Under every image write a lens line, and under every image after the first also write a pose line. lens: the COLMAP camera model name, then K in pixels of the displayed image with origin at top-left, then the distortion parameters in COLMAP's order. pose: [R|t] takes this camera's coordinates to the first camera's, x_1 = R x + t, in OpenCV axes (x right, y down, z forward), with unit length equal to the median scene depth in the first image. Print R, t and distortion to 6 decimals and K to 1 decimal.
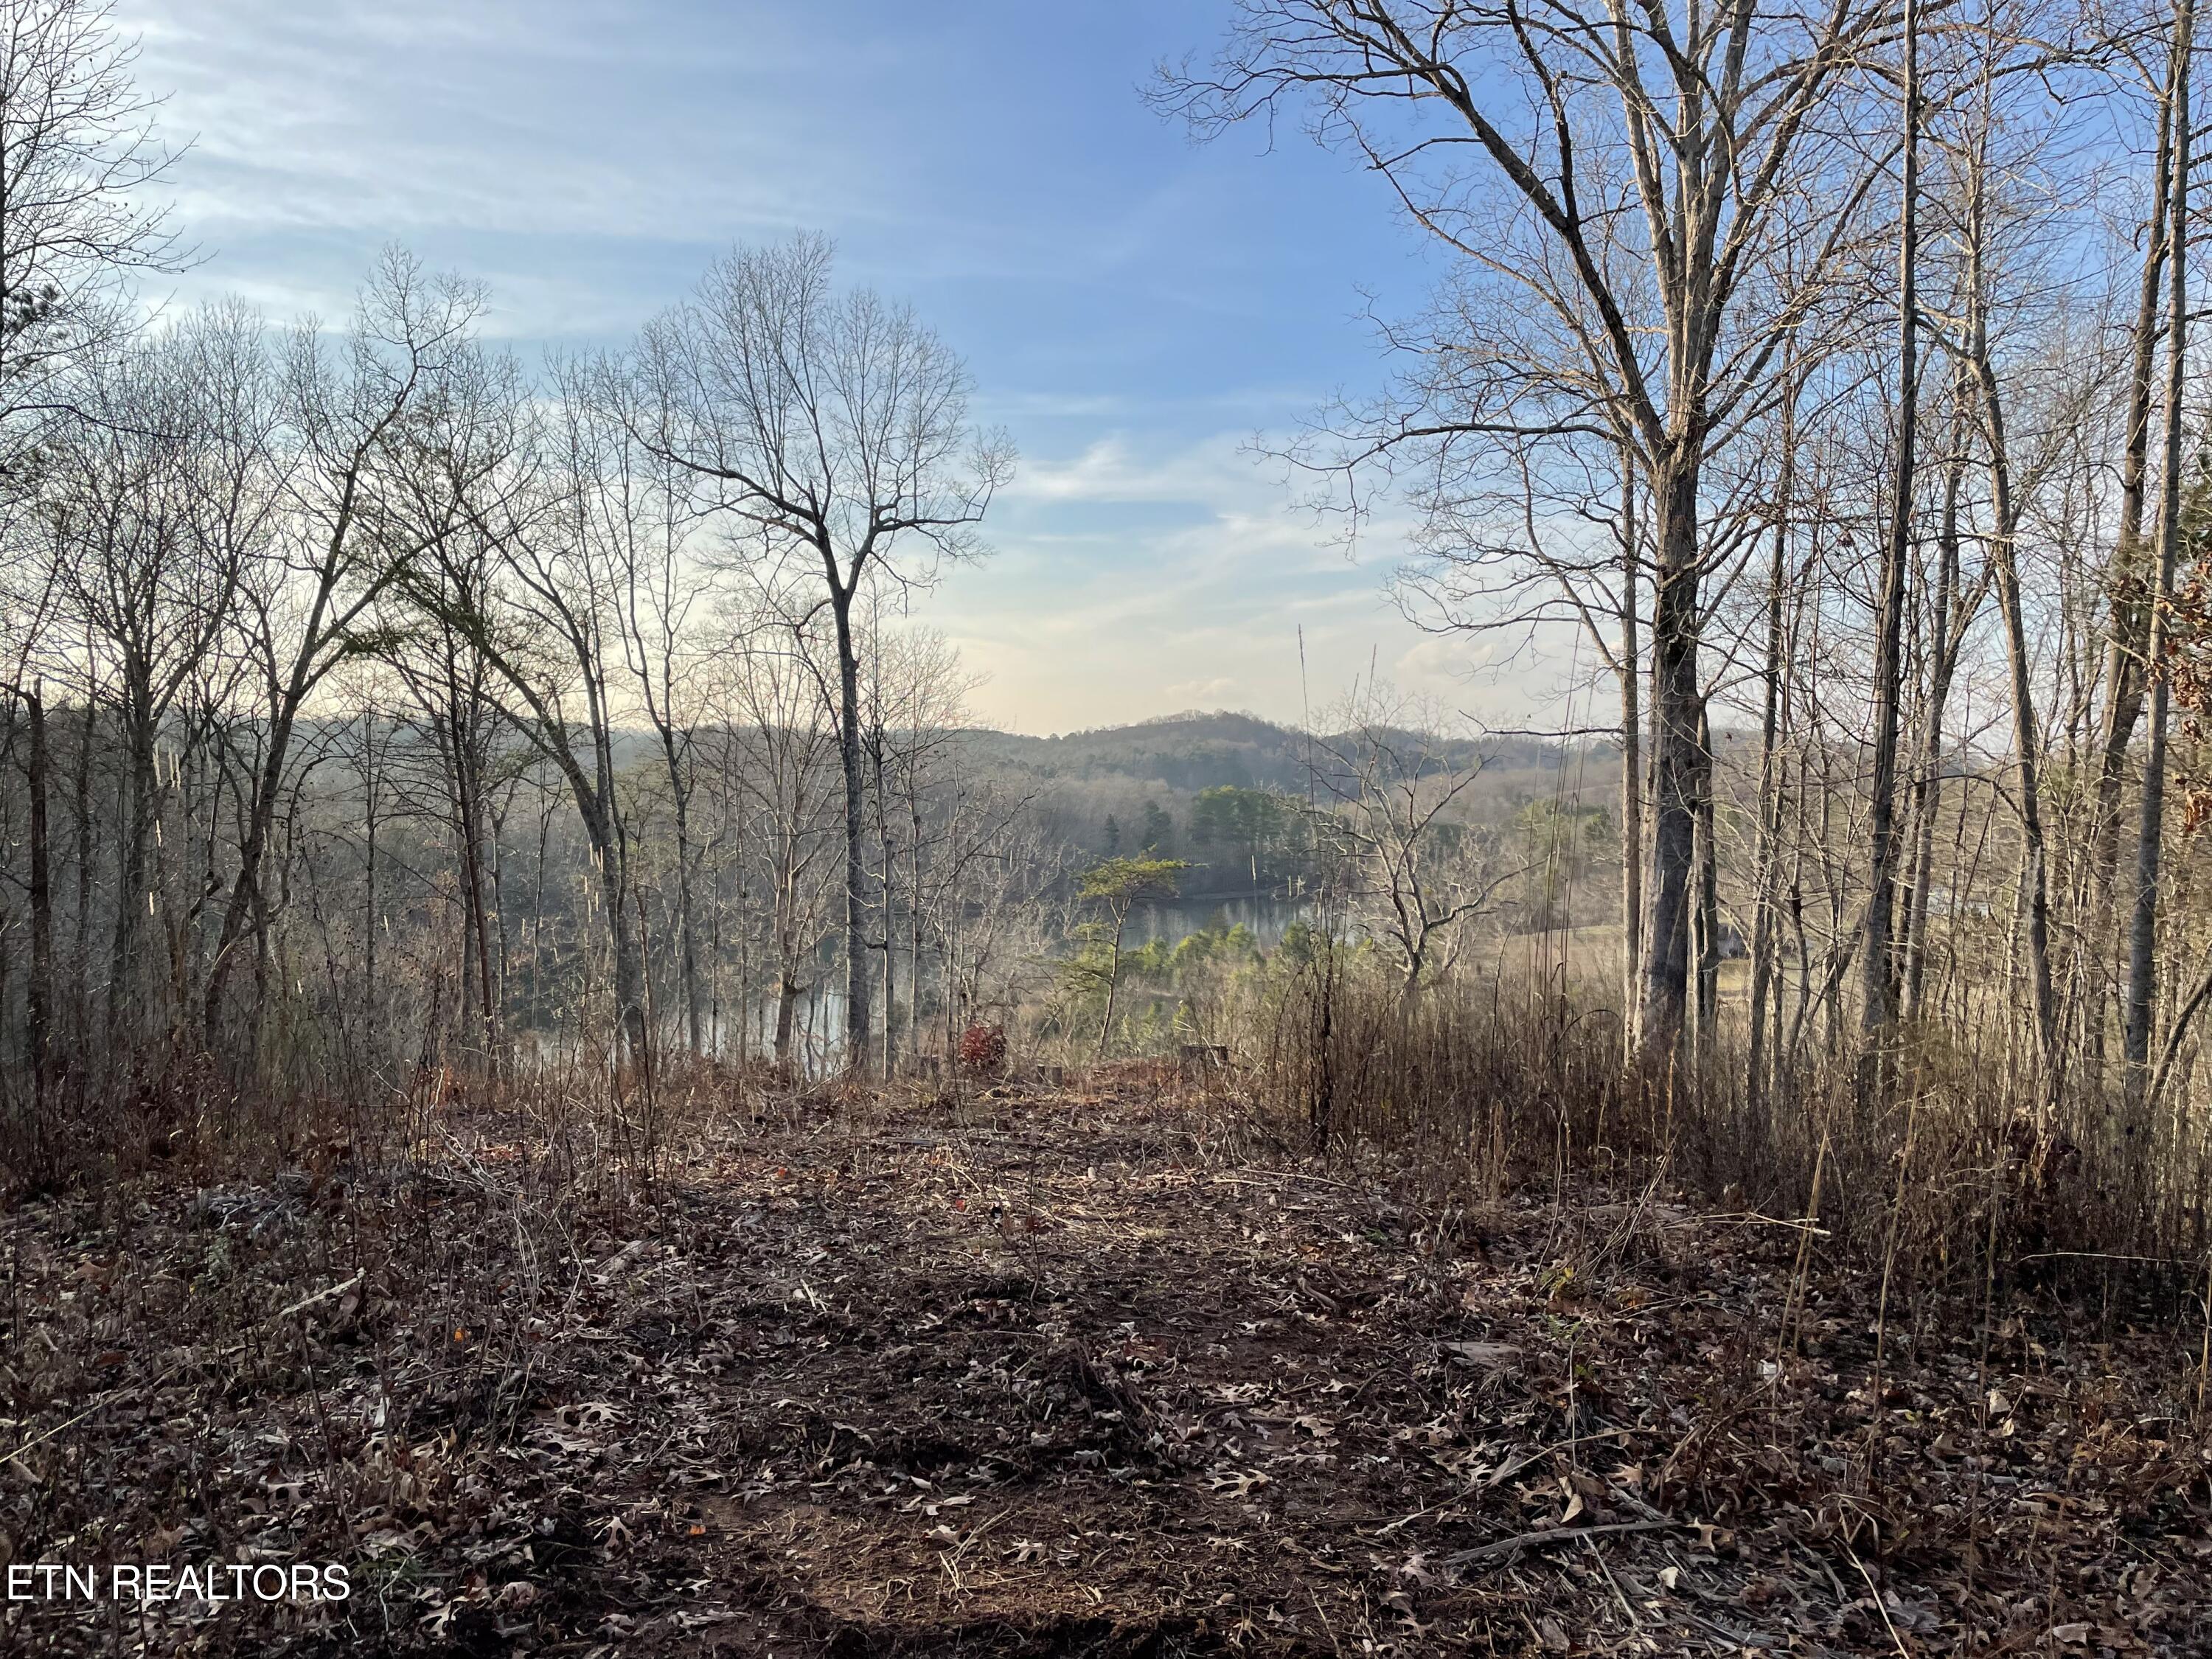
lens RADIAL K [[1707.0, 0, 1106.0], [0, 1707.0, 829.5], [0, 0, 1]] dist [0.110026, -0.143193]
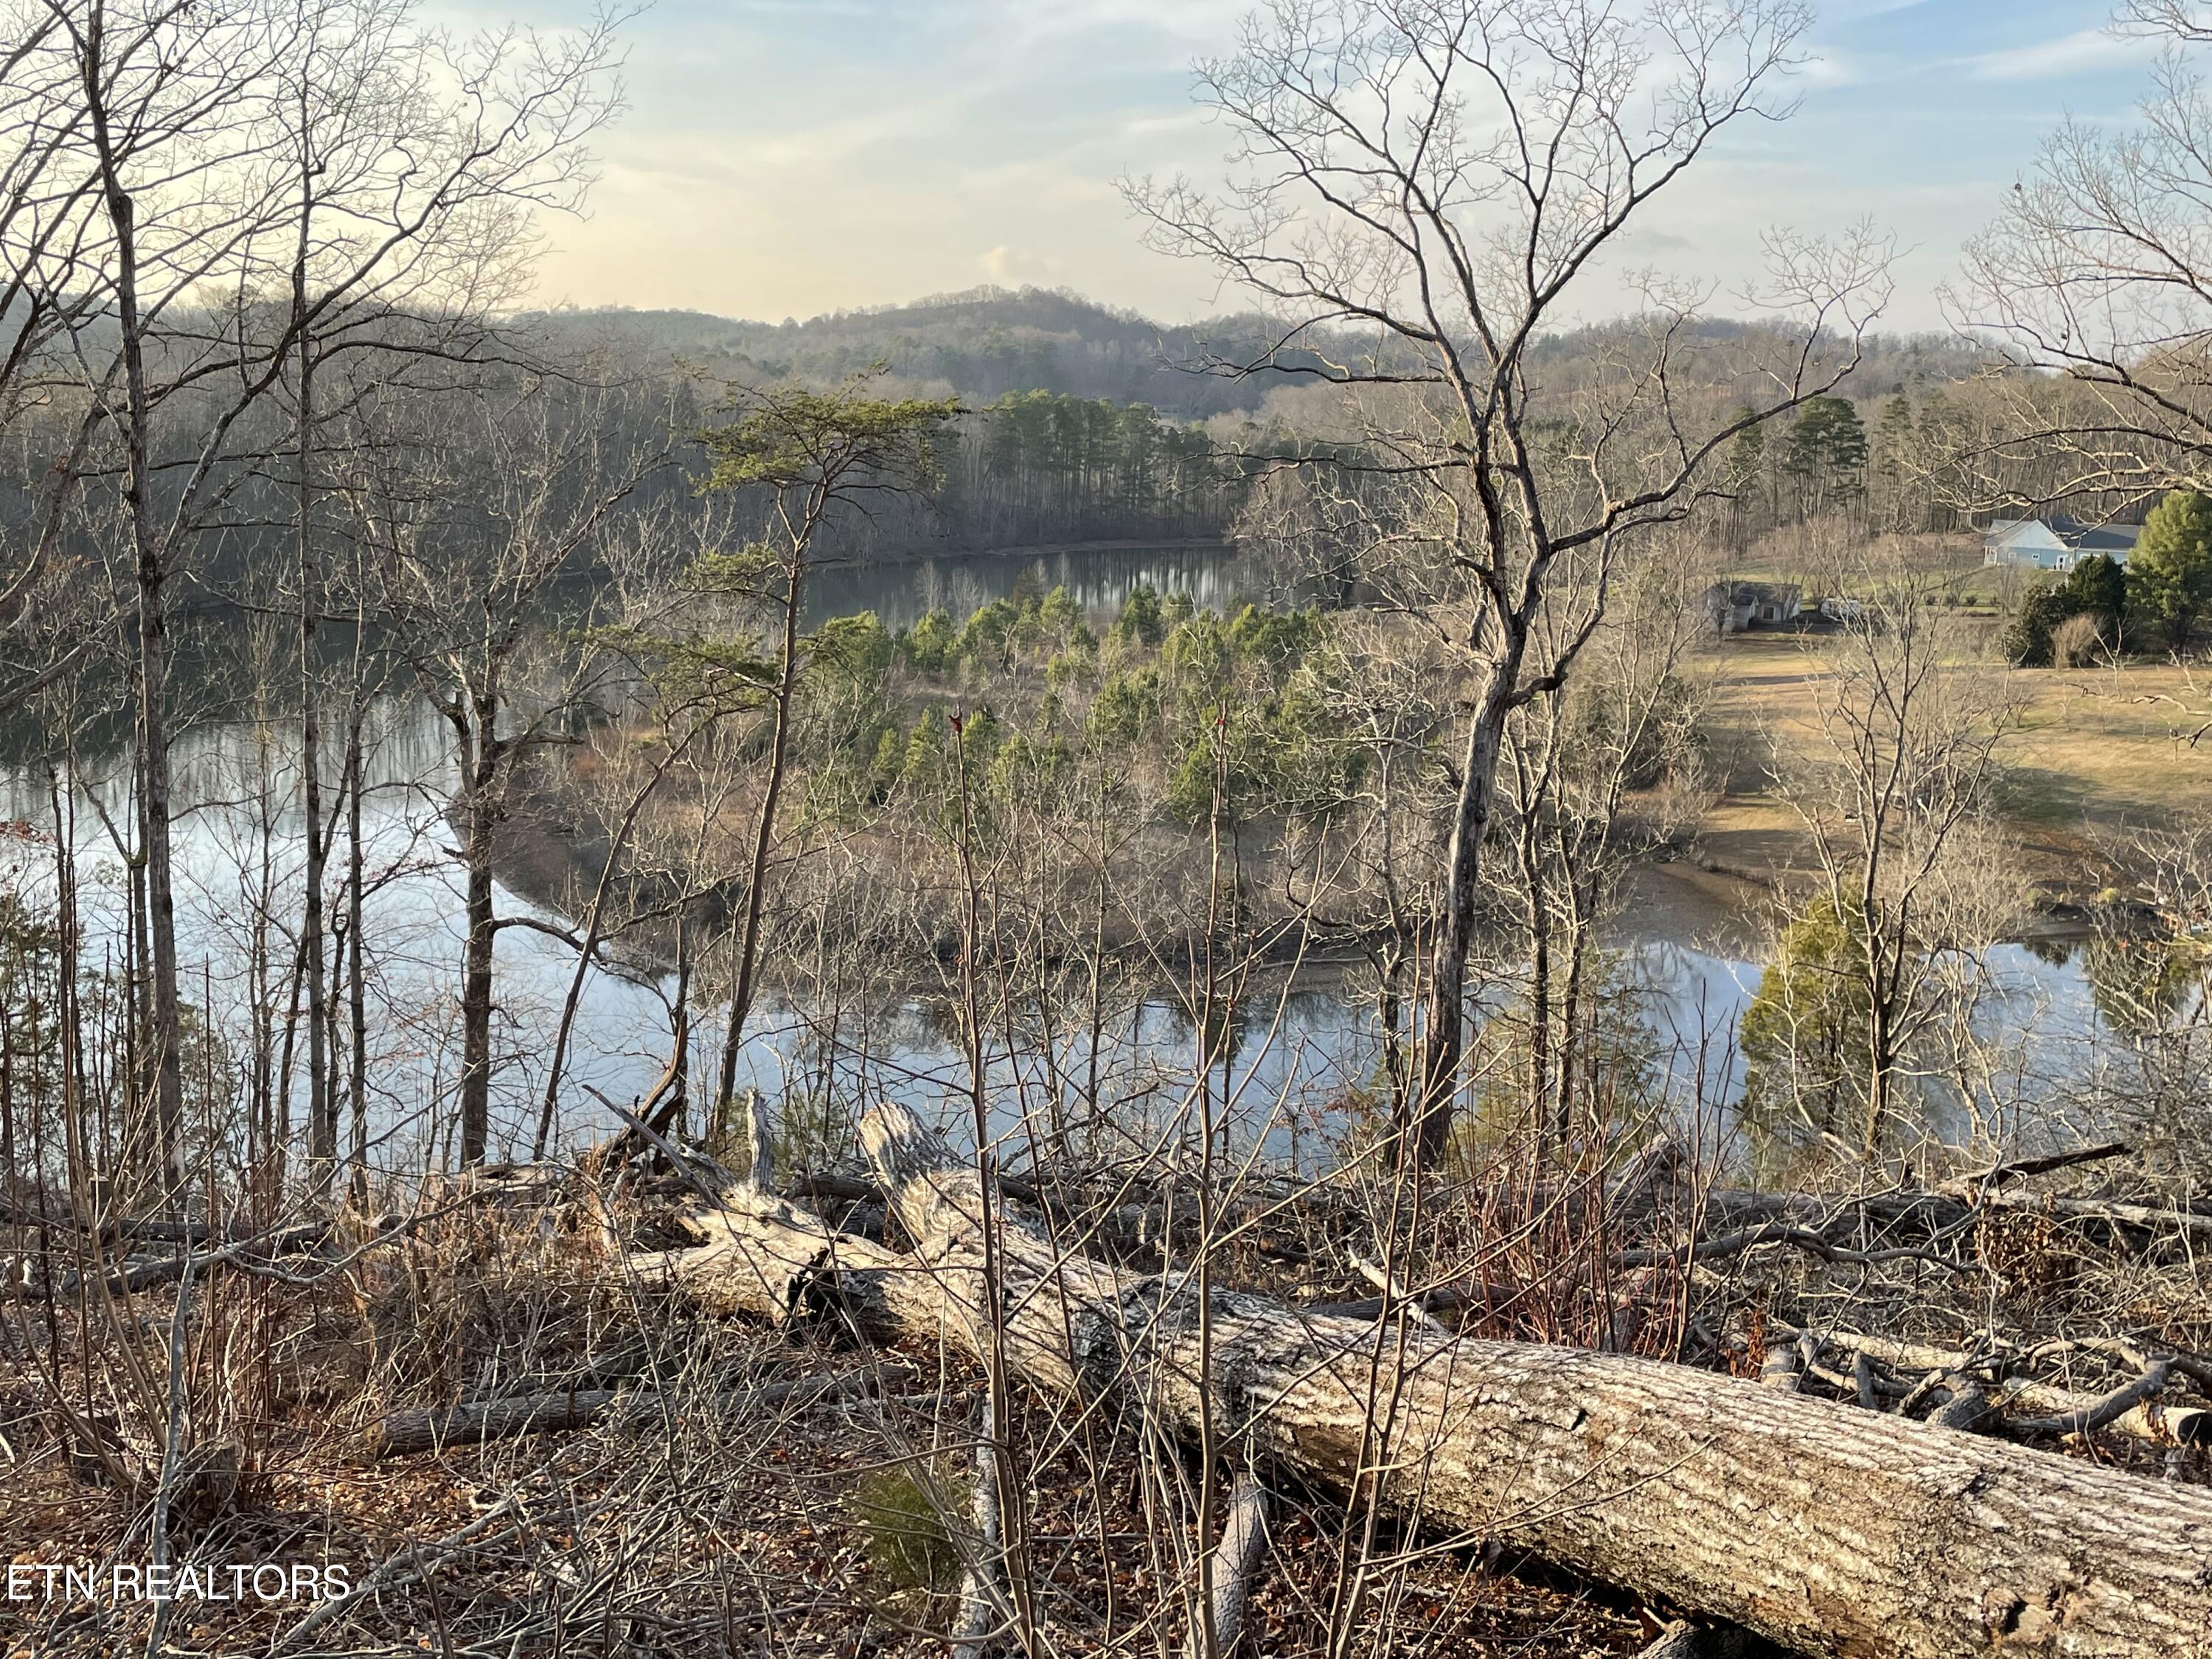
lens RADIAL K [[2315.8, 0, 1052.6], [0, 2315.8, 823.8], [0, 0, 1]] dist [0.110271, -0.141252]
pose [[0.997008, -0.012243, 0.076323, 0.027212], [0.000420, 0.988222, 0.153026, 0.041963], [-0.077298, -0.152536, 0.985270, 0.513905]]
